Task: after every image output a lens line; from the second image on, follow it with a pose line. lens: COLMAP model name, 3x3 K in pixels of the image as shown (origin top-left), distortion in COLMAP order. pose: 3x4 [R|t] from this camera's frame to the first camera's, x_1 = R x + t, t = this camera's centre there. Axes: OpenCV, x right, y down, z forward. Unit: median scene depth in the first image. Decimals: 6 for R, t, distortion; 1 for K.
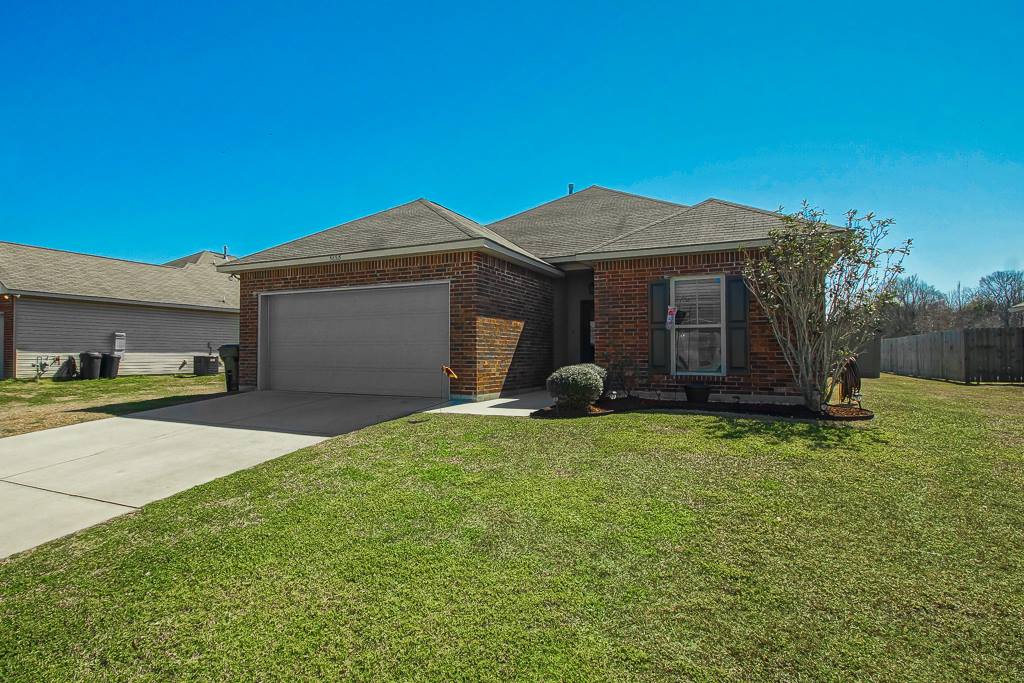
lens RADIAL K [[495.6, 0, 512.0], [0, 495.6, 341.5], [0, 0, 1]] dist [-0.000380, 0.000110]
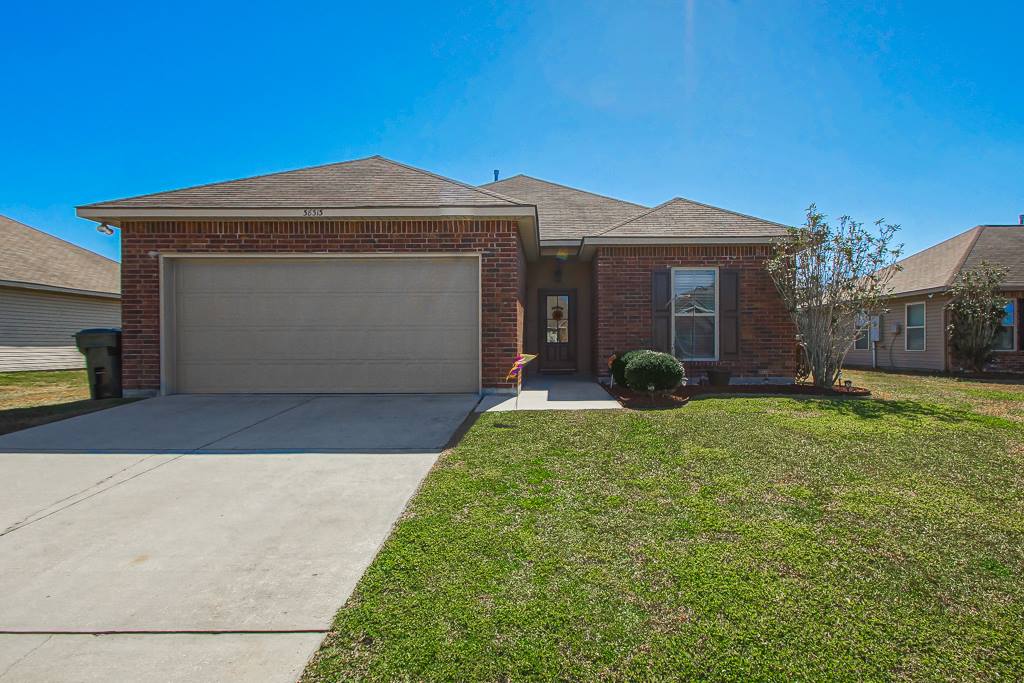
lens RADIAL K [[463.8, 0, 512.0], [0, 463.8, 341.5], [0, 0, 1]] dist [0.000805, -0.000110]
pose [[0.912524, -0.001350, 0.409022, -0.383199], [-0.004548, 0.999899, 0.013446, 0.014751], [-0.408999, -0.014130, 0.912426, 0.247010]]
